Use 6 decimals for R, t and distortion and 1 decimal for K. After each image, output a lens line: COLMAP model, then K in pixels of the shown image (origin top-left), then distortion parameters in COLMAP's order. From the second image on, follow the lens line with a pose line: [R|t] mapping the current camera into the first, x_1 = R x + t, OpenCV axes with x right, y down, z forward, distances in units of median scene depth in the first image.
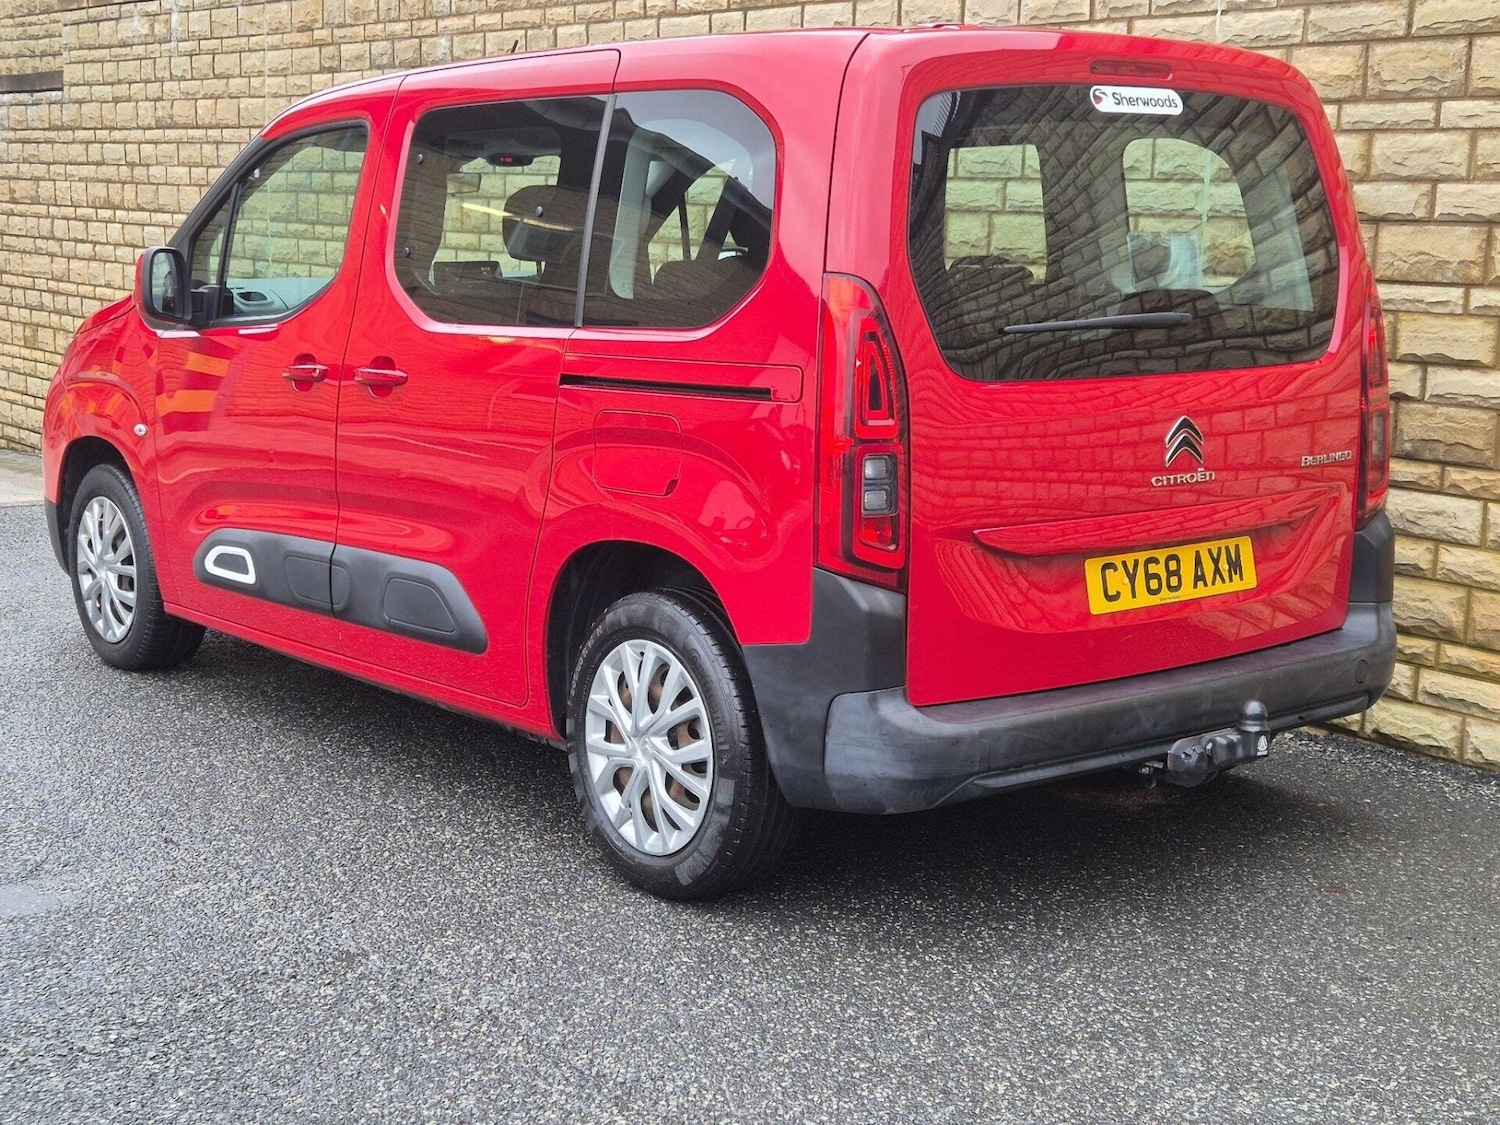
lens RADIAL K [[2138.4, 0, 743.4], [0, 2138.4, 575.6], [0, 0, 1]] dist [0.073640, 0.000000]
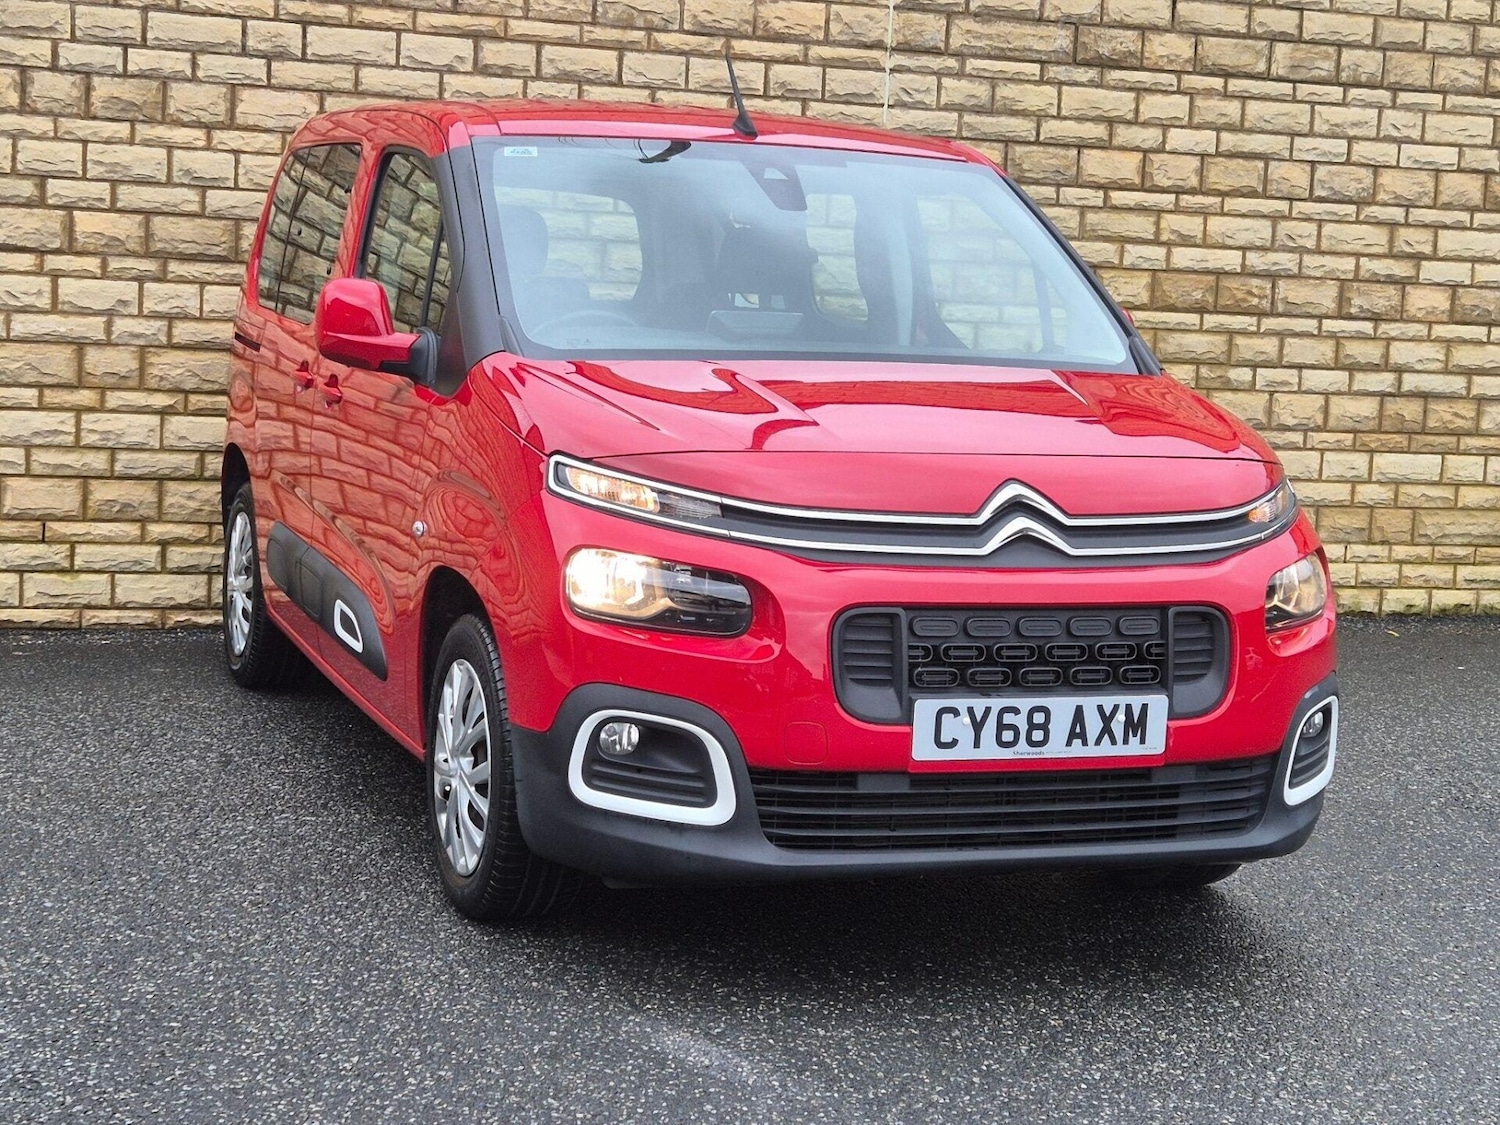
lens RADIAL K [[2535.5, 0, 708.2], [0, 2535.5, 544.1], [0, 0, 1]] dist [0.093346, 0.000000]
pose [[0.330747, -0.107679, 0.937556, -1.395670], [0.119411, 0.990259, 0.071607, -0.120945], [-0.936134, 0.088270, 0.340383, 0.608378]]
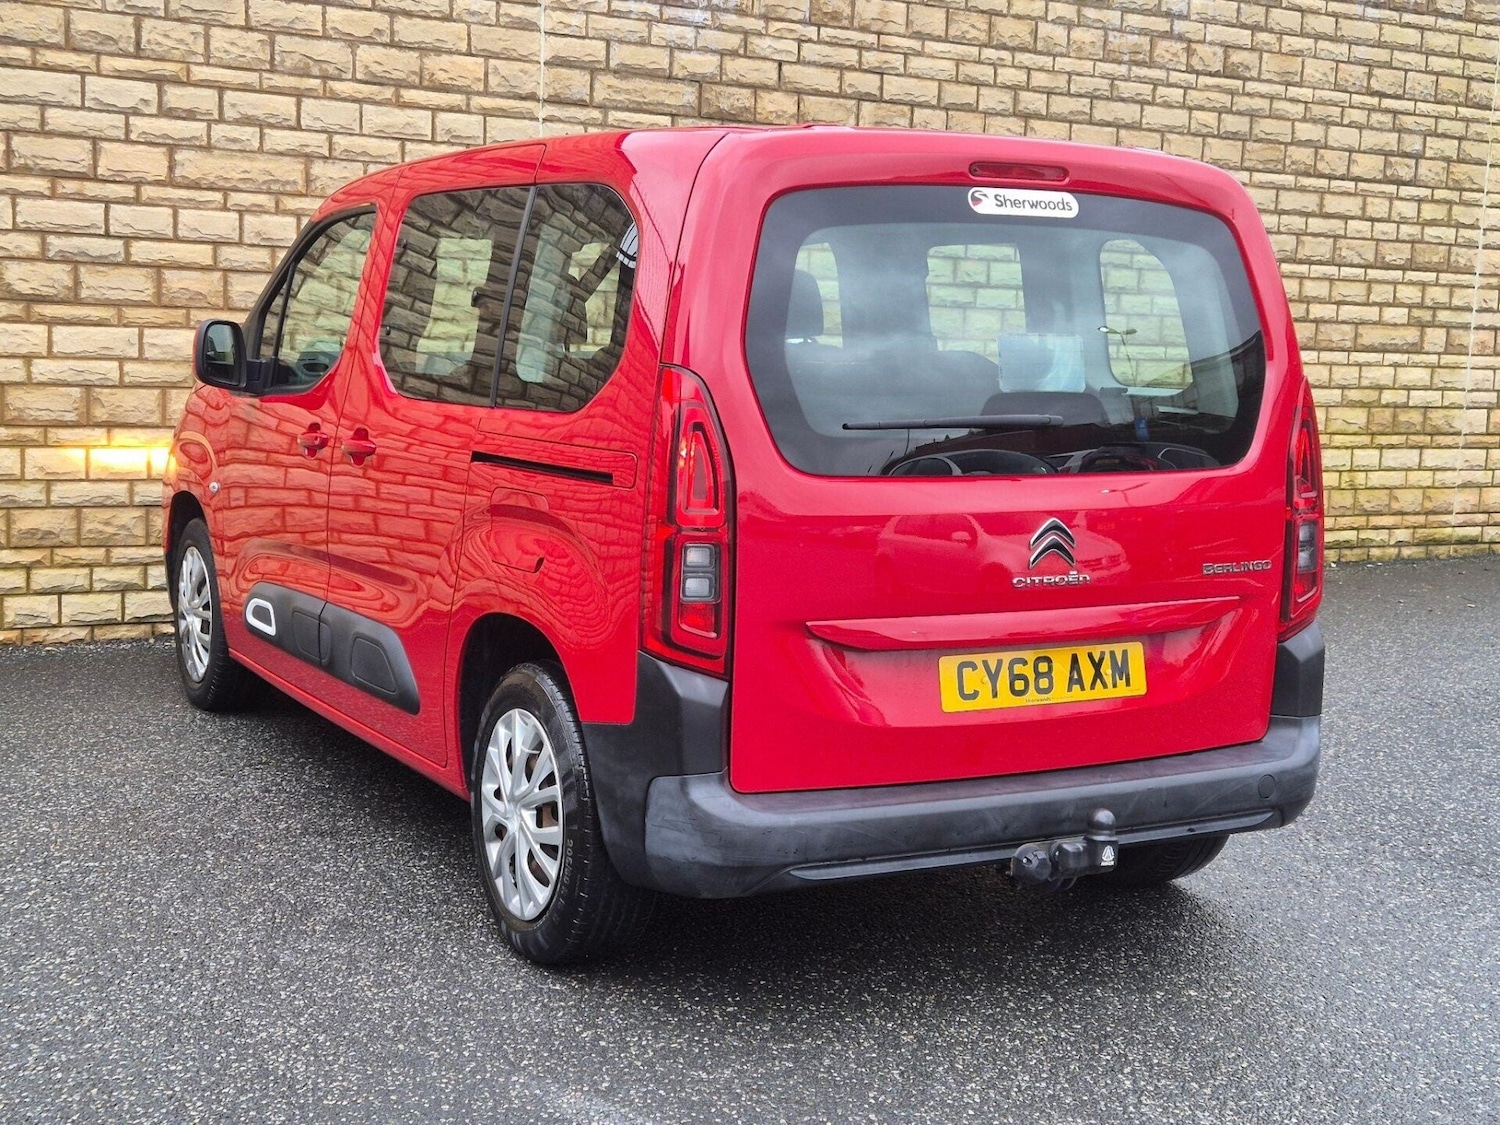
lens RADIAL K [[2050.0, 0, 757.4], [0, 2050.0, 574.1], [0, 0, 1]] dist [0.074000, 0.000000]
pose [[0.092343, -0.149878, 0.984383, -1.275982], [0.129209, 0.982052, 0.137402, -0.155026], [-0.987308, 0.114503, 0.110052, 0.753636]]
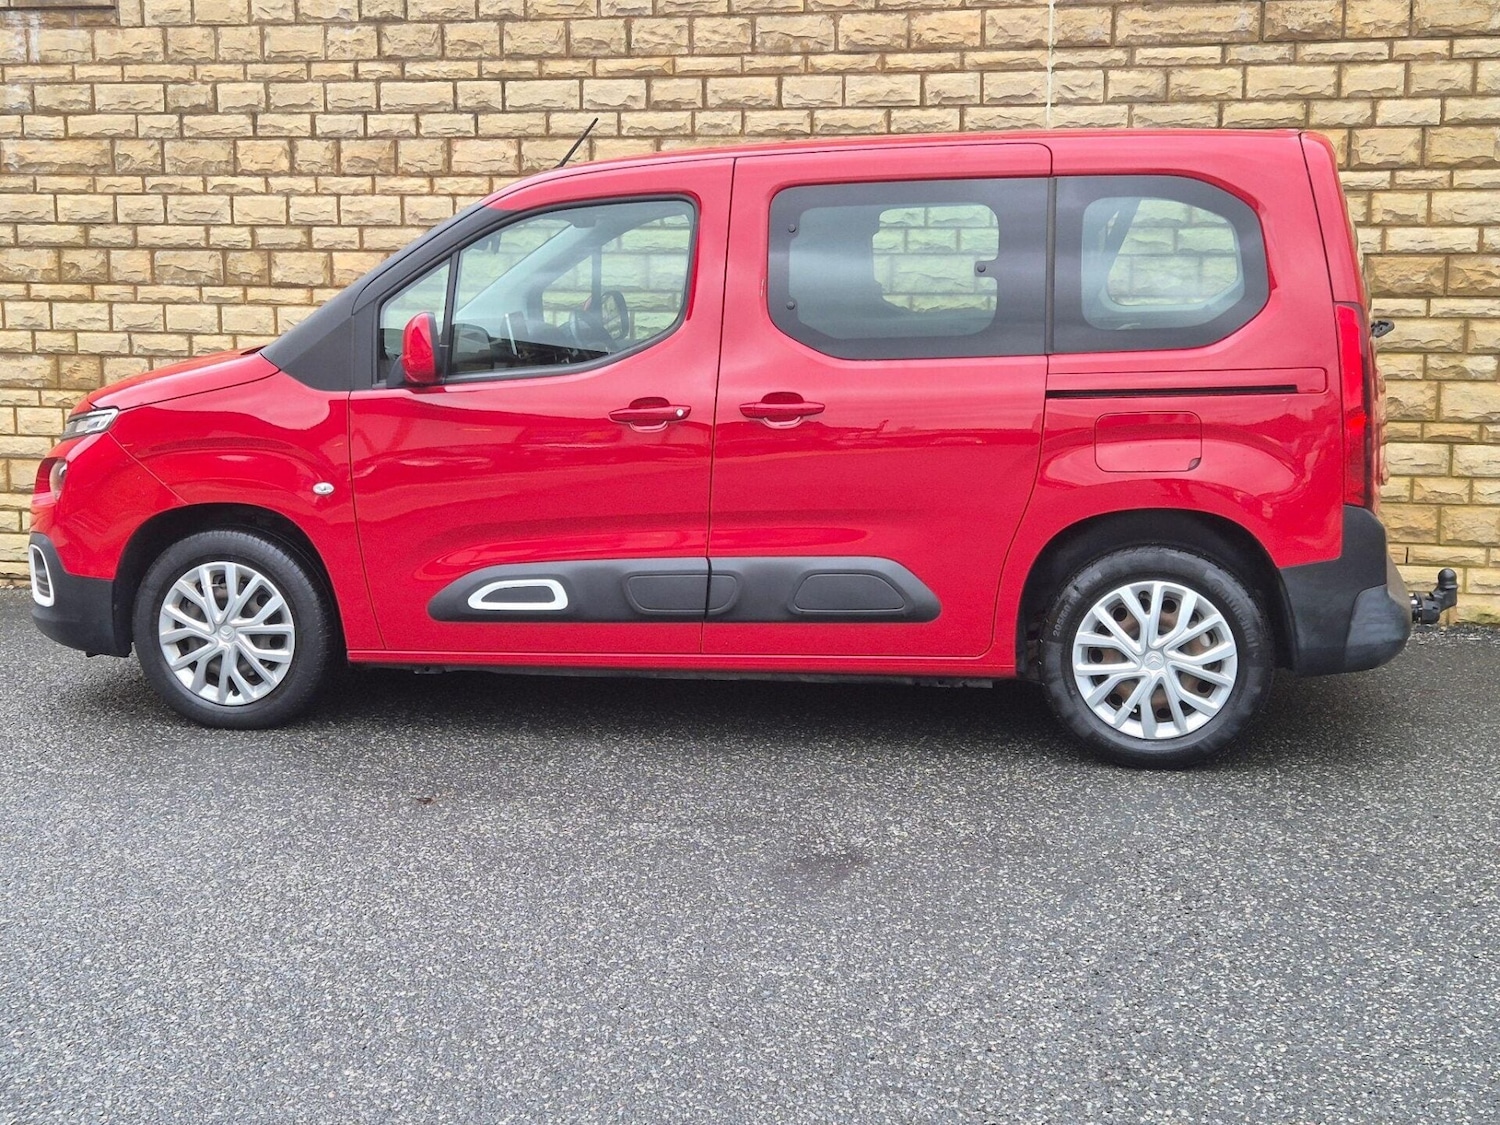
lens RADIAL K [[2138.4, 0, 710.2], [0, 2138.4, 563.1], [0, 0, 1]] dist [0.073640, 0.000000]
pose [[0.785354, -0.116936, 0.607902, -0.837246], [0.123753, 0.991832, 0.030912, -0.044343], [-0.606551, 0.050953, 0.793410, 0.071123]]
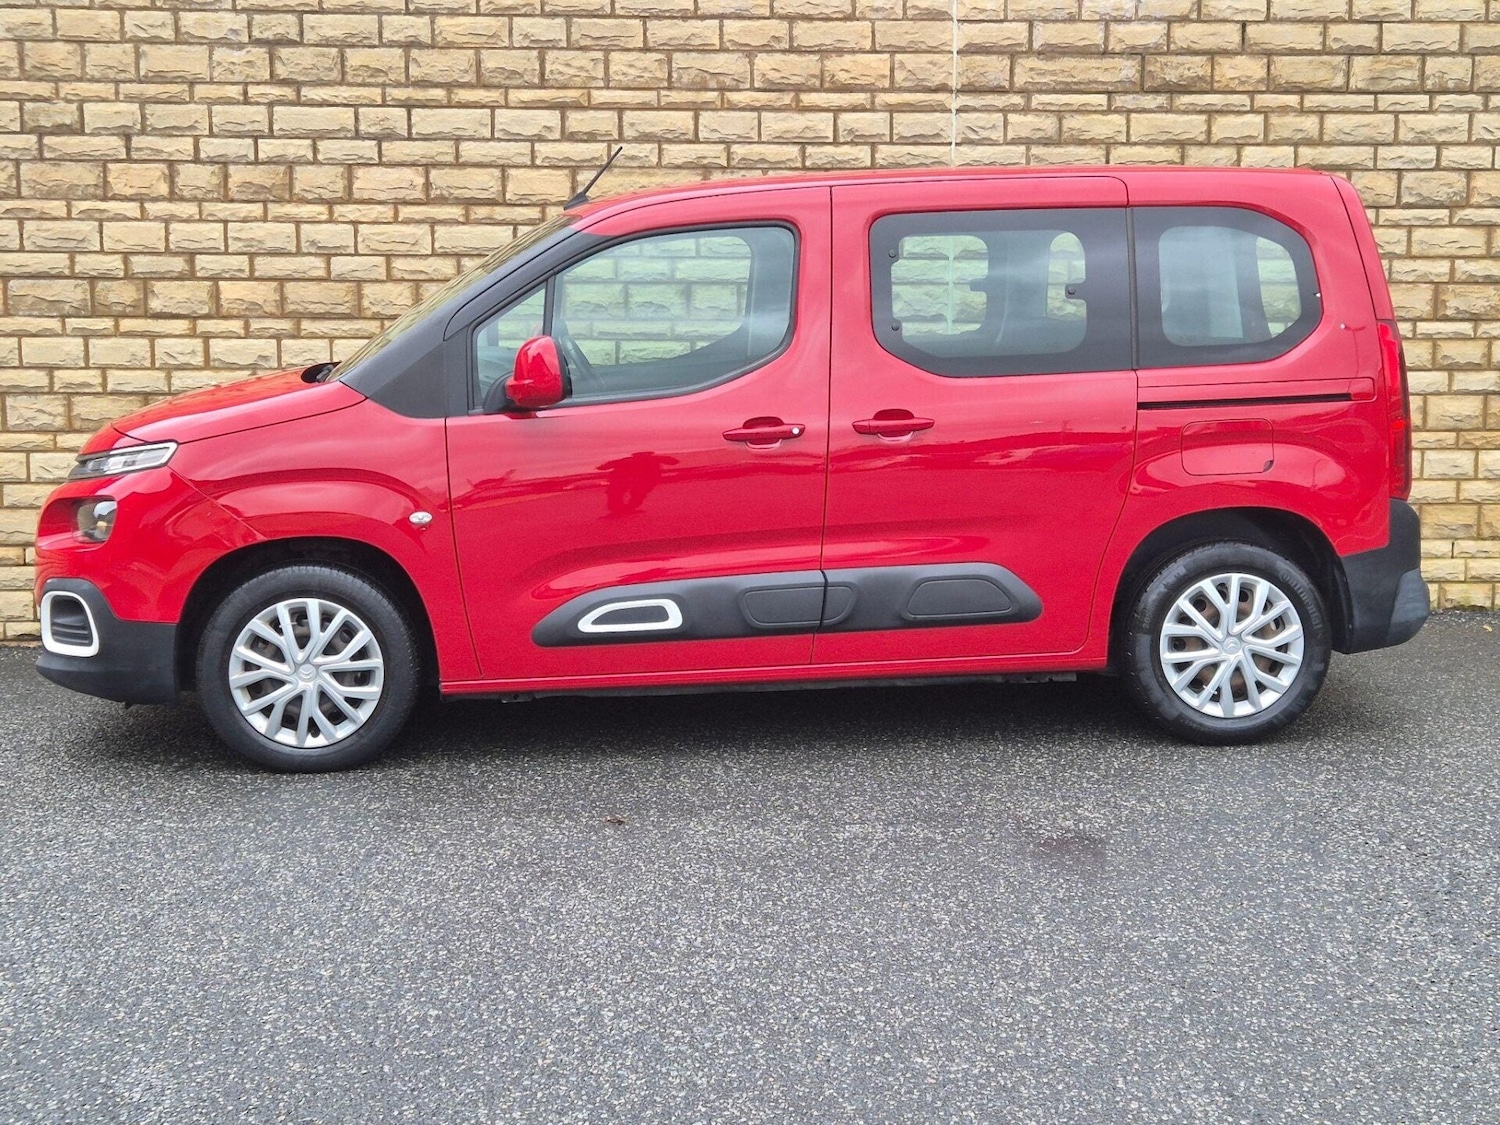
lens RADIAL K [[2138.4, 0, 763.4], [0, 2138.4, 545.5], [0, 0, 1]] dist [0.073640, 0.000000]
pose [[0.557978, -0.126085, 0.820222, -1.117583], [0.153392, 0.987029, 0.047378, -0.084824], [-0.815556, 0.099380, 0.570081, 0.317224]]
